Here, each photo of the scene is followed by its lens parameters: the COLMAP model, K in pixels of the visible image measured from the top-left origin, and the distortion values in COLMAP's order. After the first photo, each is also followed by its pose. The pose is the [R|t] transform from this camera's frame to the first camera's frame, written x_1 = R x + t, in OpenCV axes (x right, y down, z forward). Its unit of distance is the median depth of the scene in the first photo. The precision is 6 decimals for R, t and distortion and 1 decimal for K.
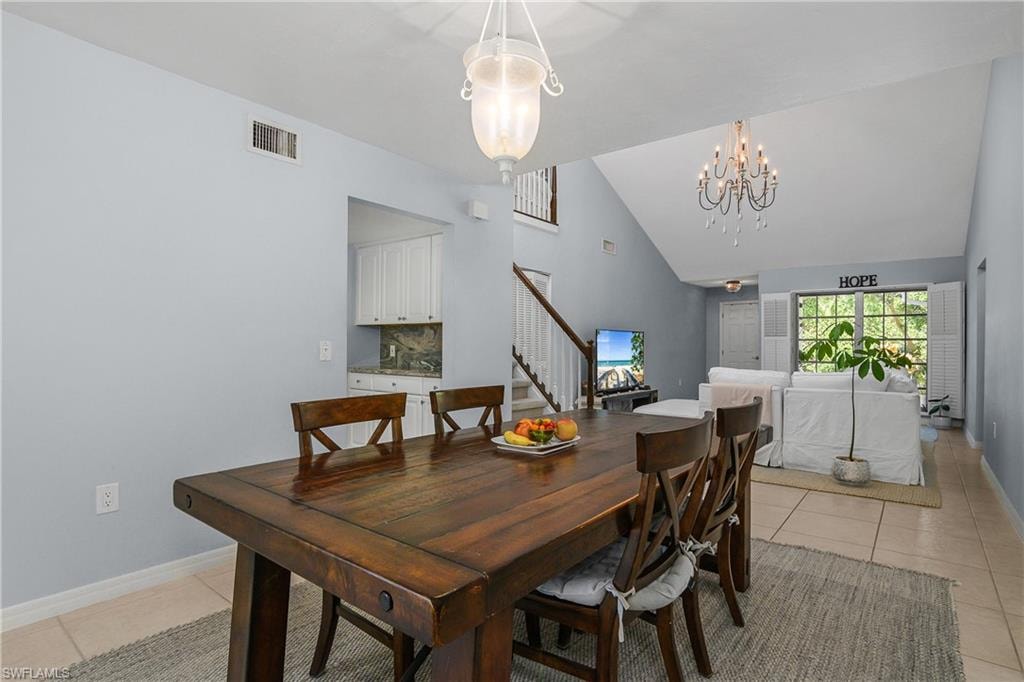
lens RADIAL K [[505.1, 0, 527.7], [0, 505.1, 356.5], [0, 0, 1]] dist [-0.001676, -0.000678]
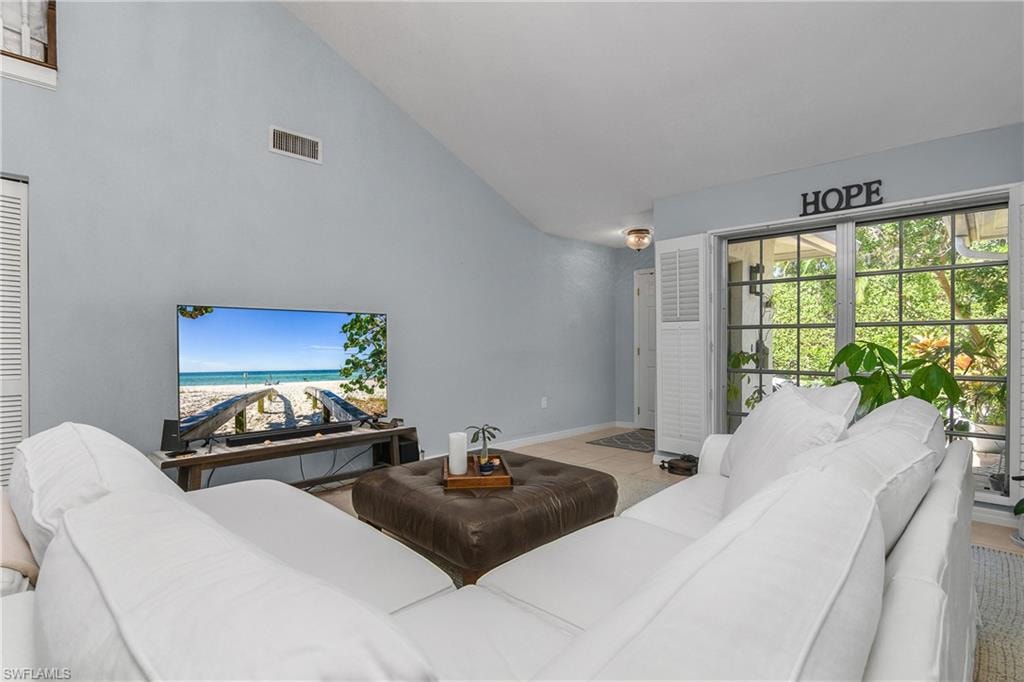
lens RADIAL K [[513.7, 0, 506.5], [0, 513.7, 344.3], [0, 0, 1]] dist [0.003734, 0.001437]
pose [[0.994297, -0.003808, -0.106575, 0.407095], [0.001066, 0.999667, -0.025774, -0.004208], [0.106638, 0.025513, 0.993971, 0.511064]]
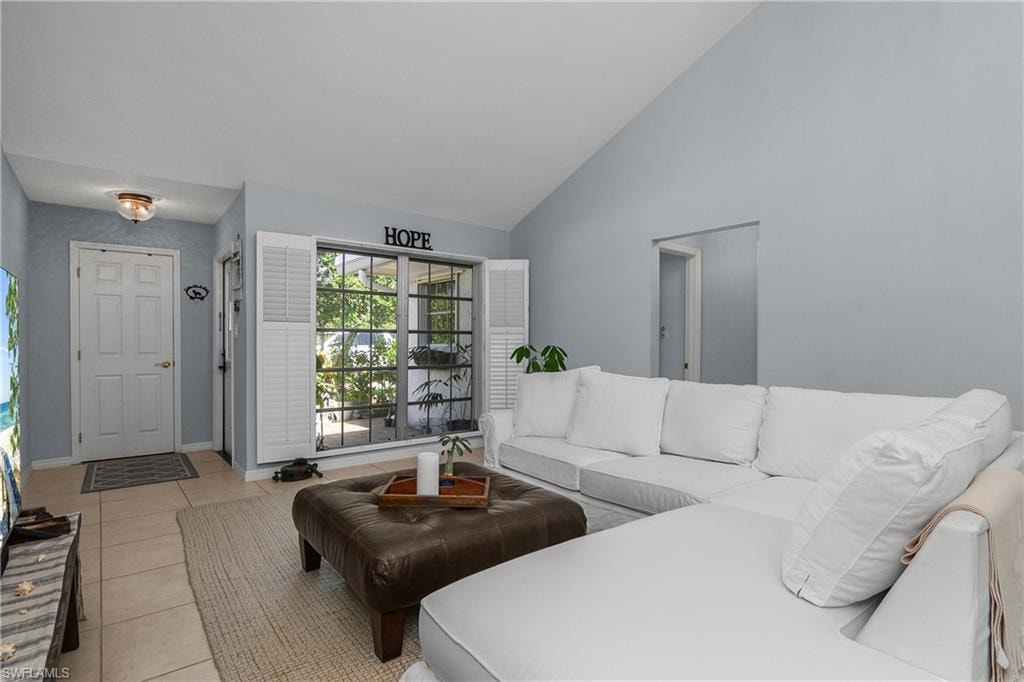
lens RADIAL K [[513.7, 0, 506.5], [0, 513.7, 344.3], [0, 0, 1]] dist [0.003734, 0.001437]
pose [[0.259679, -0.003573, 0.965688, 0.070891], [0.021421, 0.999768, -0.002061, -0.014286], [-0.965457, 0.021221, 0.259696, 0.730782]]
